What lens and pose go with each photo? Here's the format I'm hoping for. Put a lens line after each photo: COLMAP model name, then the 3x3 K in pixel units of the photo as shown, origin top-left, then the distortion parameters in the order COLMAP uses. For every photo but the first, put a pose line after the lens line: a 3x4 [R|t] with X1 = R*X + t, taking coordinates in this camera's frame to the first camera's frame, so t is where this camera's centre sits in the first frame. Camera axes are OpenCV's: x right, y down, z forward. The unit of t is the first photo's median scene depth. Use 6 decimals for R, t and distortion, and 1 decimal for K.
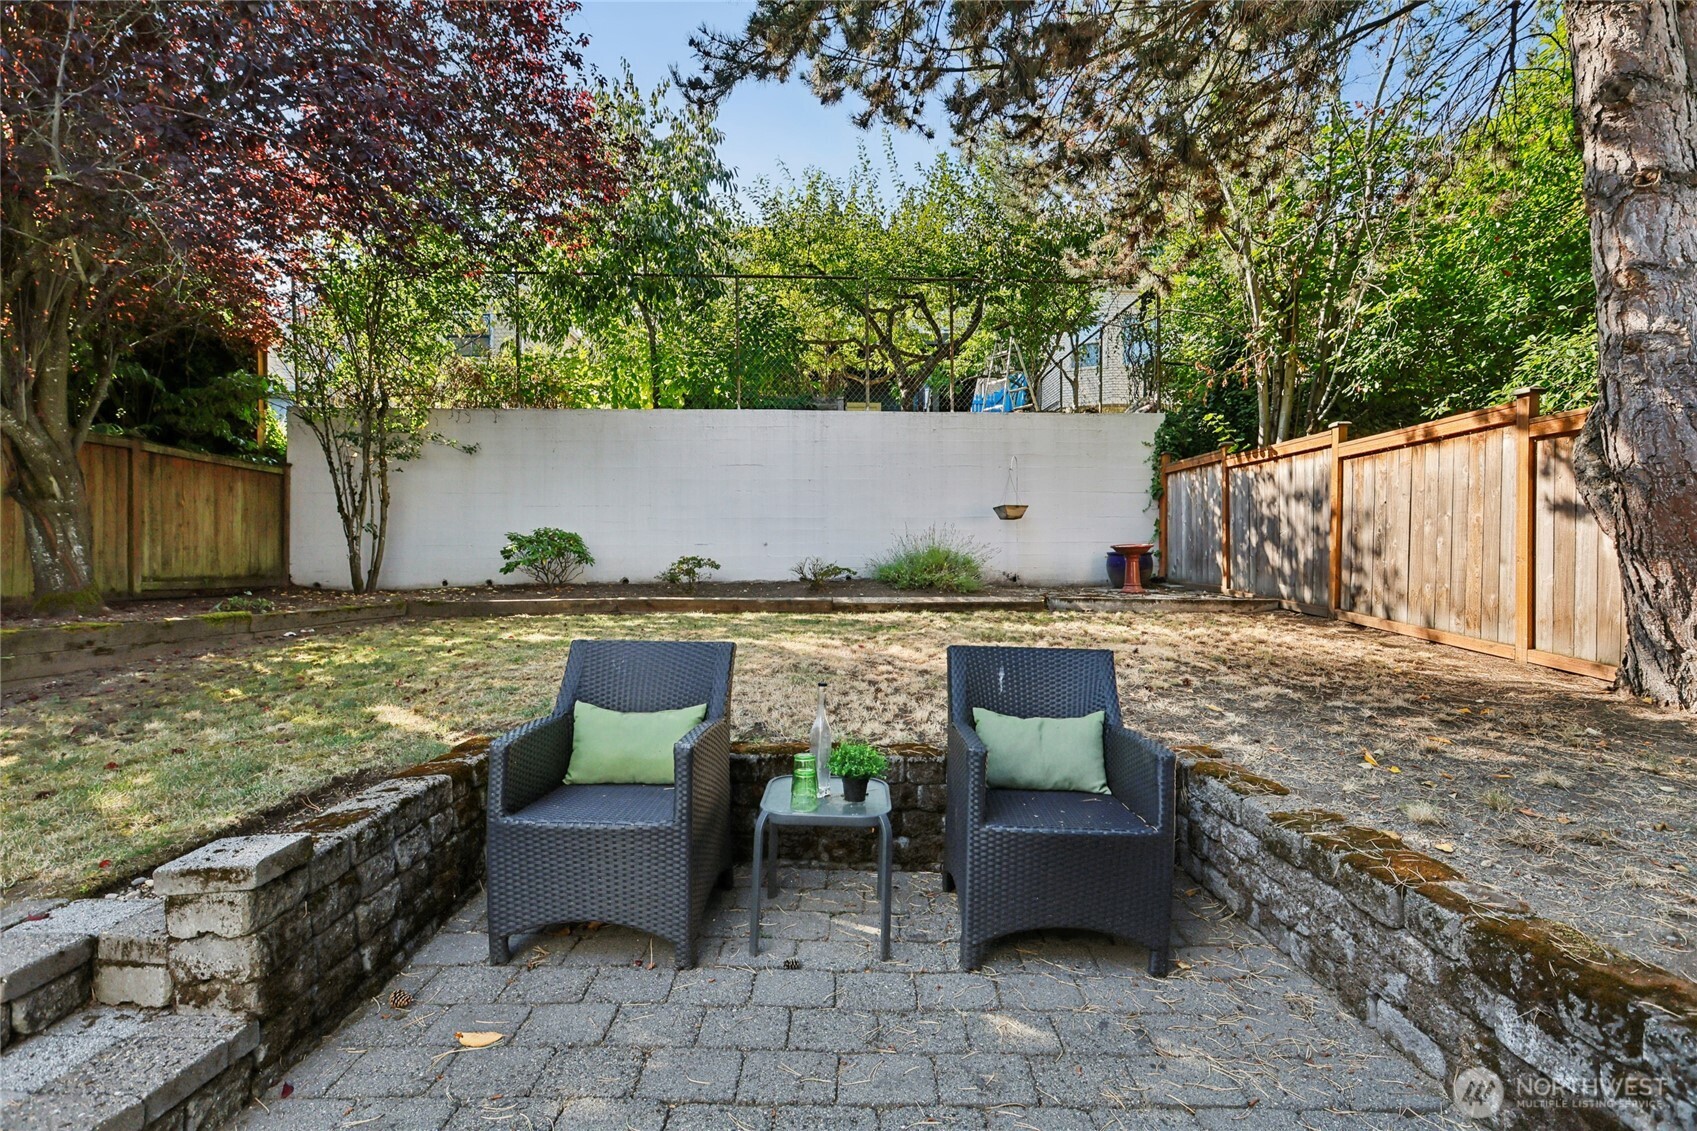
lens RADIAL K [[765.2, 0, 841.6], [0, 765.2, 568.7], [0, 0, 1]] dist [-0.000490, 0.000253]
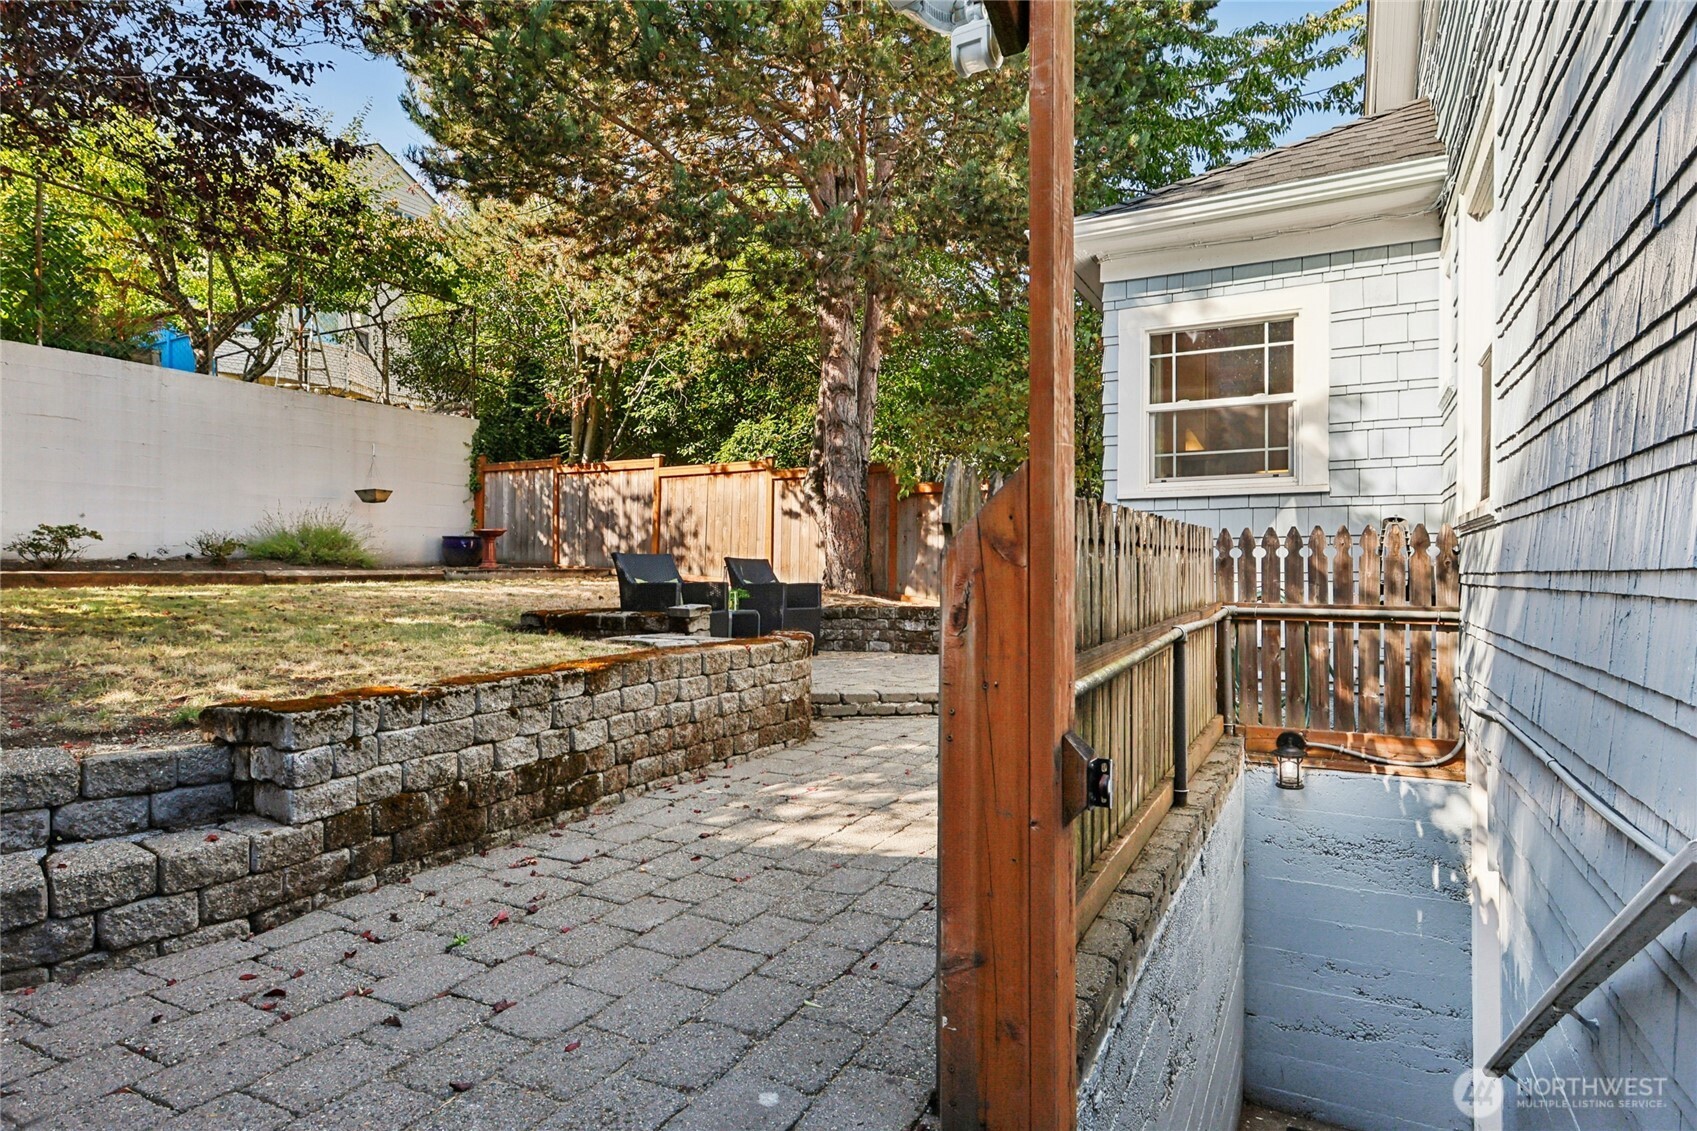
lens RADIAL K [[765.2, 0, 841.6], [0, 765.2, 568.7], [0, 0, 1]] dist [-0.000490, 0.000253]
pose [[0.534519, -0.012826, 0.845059, -0.445369], [0.009780, 0.999912, 0.008990, 0.032791], [-0.845100, 0.003459, 0.534597, -0.151510]]
